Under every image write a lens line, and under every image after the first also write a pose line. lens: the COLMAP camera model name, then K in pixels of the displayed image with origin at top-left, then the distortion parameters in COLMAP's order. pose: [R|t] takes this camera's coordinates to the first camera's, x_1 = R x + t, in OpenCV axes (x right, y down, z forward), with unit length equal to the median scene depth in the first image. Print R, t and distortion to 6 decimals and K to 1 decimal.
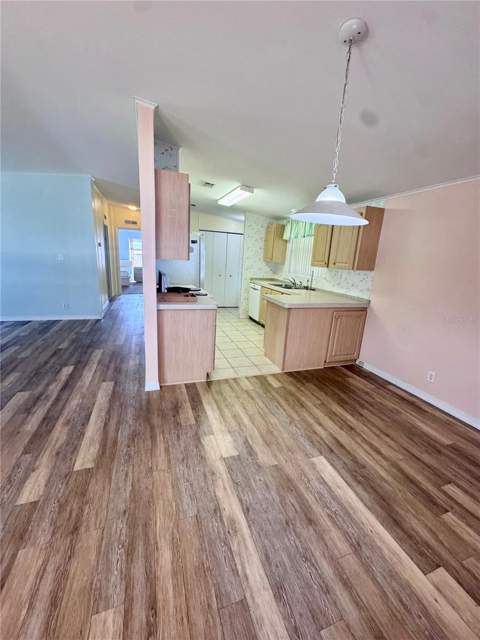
lens RADIAL K [[255.9, 0, 240.5], [0, 255.9, 312.6], [0, 0, 1]] dist [-0.001231, -0.000189]
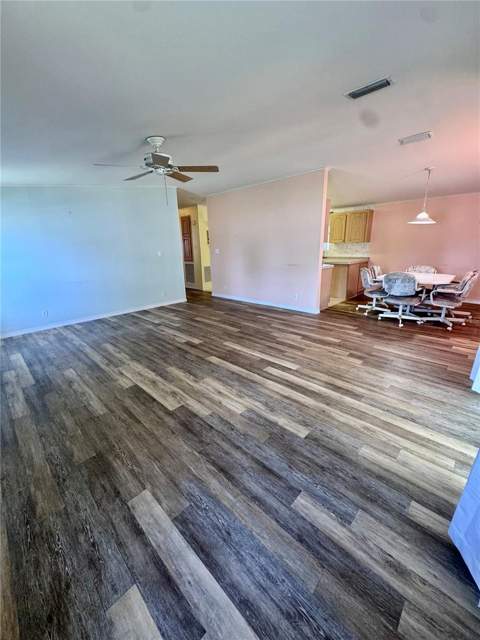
lens RADIAL K [[255.9, 0, 240.5], [0, 255.9, 312.6], [0, 0, 1]] dist [-0.001231, -0.000189]
pose [[0.895886, -0.193283, 0.400037, -1.321442], [0.172973, 0.981107, 0.086661, 0.026244], [-0.409229, -0.008443, 0.912393, -0.407594]]
